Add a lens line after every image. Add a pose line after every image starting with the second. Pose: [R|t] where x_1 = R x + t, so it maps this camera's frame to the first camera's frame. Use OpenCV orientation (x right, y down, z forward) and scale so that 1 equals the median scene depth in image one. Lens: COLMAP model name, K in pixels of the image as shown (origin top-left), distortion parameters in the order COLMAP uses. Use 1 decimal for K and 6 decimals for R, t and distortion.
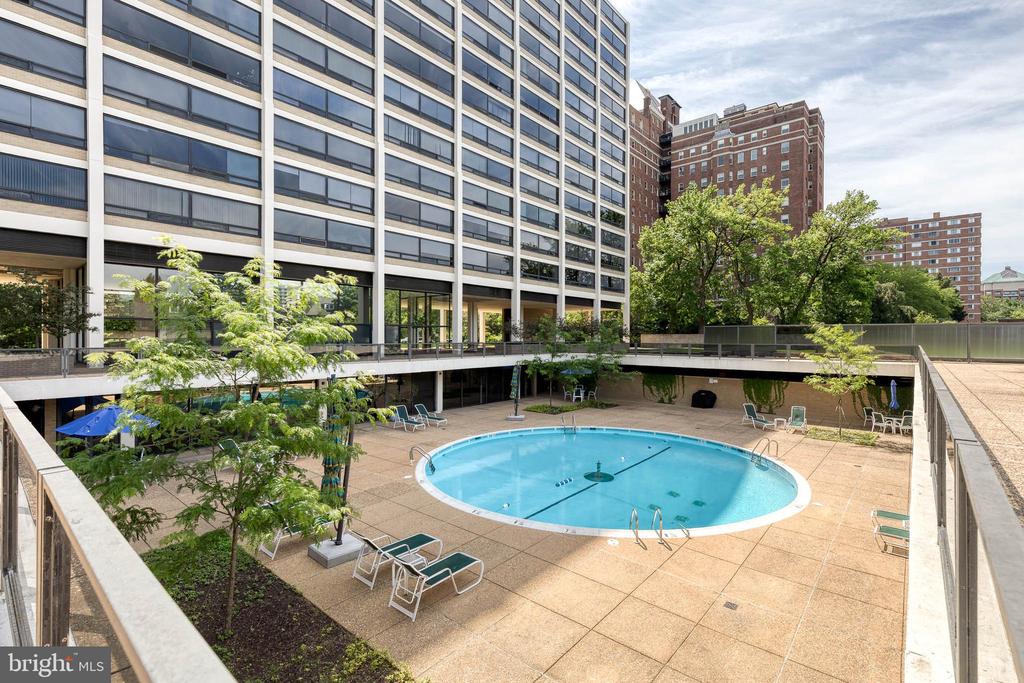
lens RADIAL K [[463.3, 0, 516.4], [0, 463.3, 337.8], [0, 0, 1]] dist [0.001389, -0.000378]
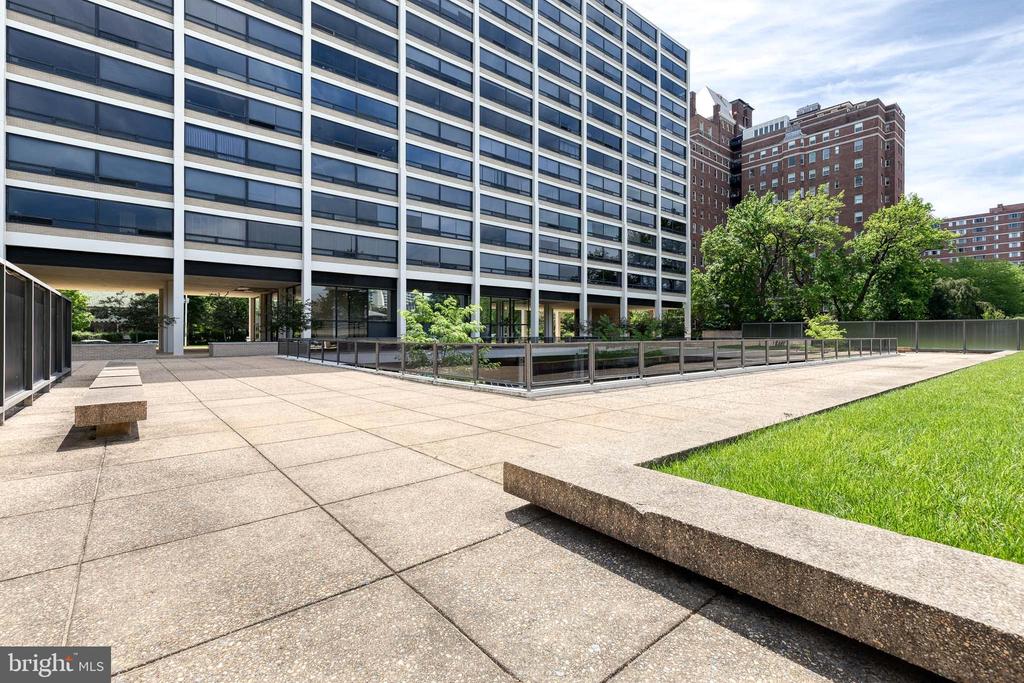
lens RADIAL K [[444.0, 0, 512.0], [0, 444.0, 341.5], [0, 0, 1]] dist [-0.017815, -0.000083]
pose [[0.983070, 0.001697, -0.183225, 0.024077], [0.000837, 0.999905, 0.013748, 0.003688], [0.183231, -0.013668, 0.982975, -0.145858]]
